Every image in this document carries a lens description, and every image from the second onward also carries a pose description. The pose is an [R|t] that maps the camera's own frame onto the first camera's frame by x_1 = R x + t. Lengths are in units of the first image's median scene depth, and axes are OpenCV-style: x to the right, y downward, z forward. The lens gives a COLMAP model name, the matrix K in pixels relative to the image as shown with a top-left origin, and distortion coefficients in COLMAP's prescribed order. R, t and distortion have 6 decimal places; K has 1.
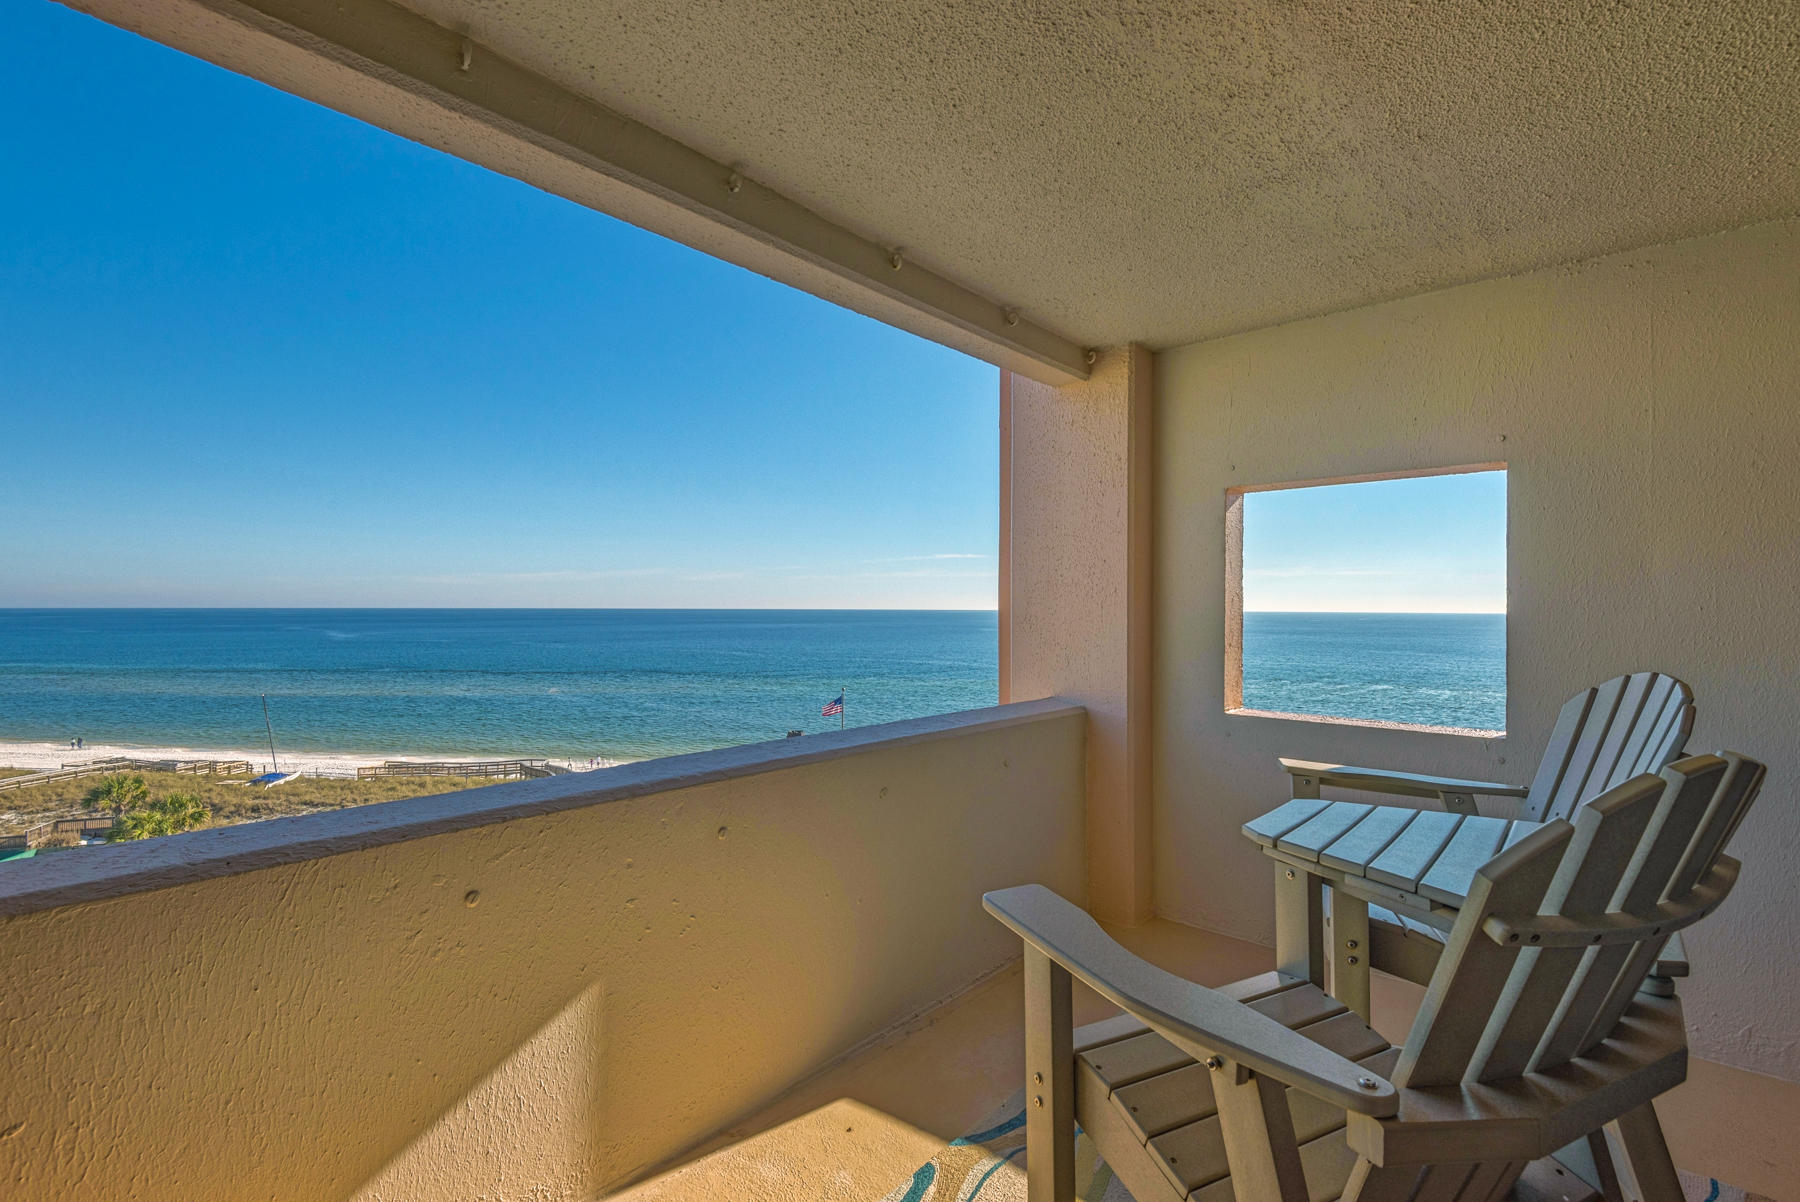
lens RADIAL K [[815.7, 0, 902.8], [0, 815.7, 599.0], [0, 0, 1]] dist [0.015021, -0.012185]
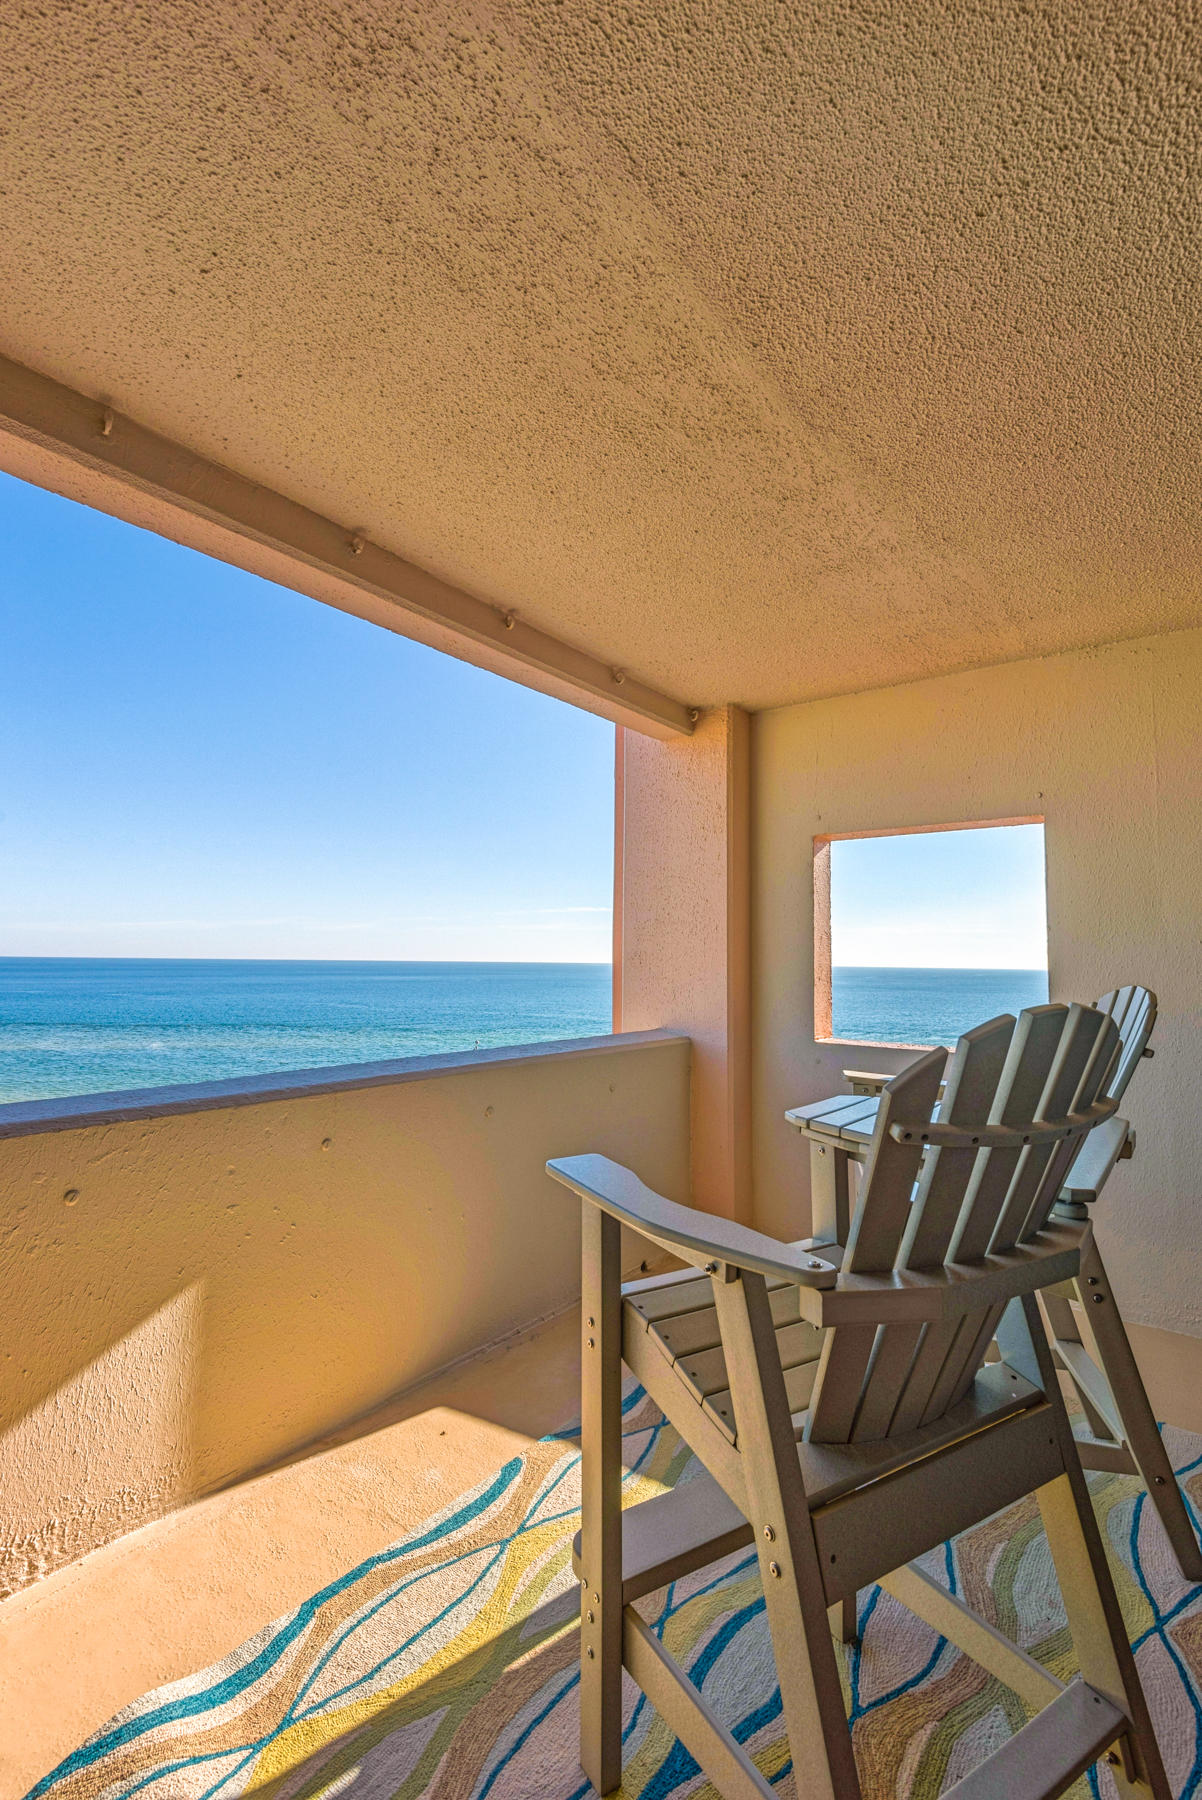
lens RADIAL K [[815.7, 0, 619.5], [0, 815.7, 896.4], [0, 0, 1]] dist [0.015021, -0.012185]
pose [[0.995553, 0.013575, 0.093218, 0.057390], [-0.006878, 0.997395, -0.071800, 0.047243], [-0.093949, 0.070839, 0.993054, -0.111383]]
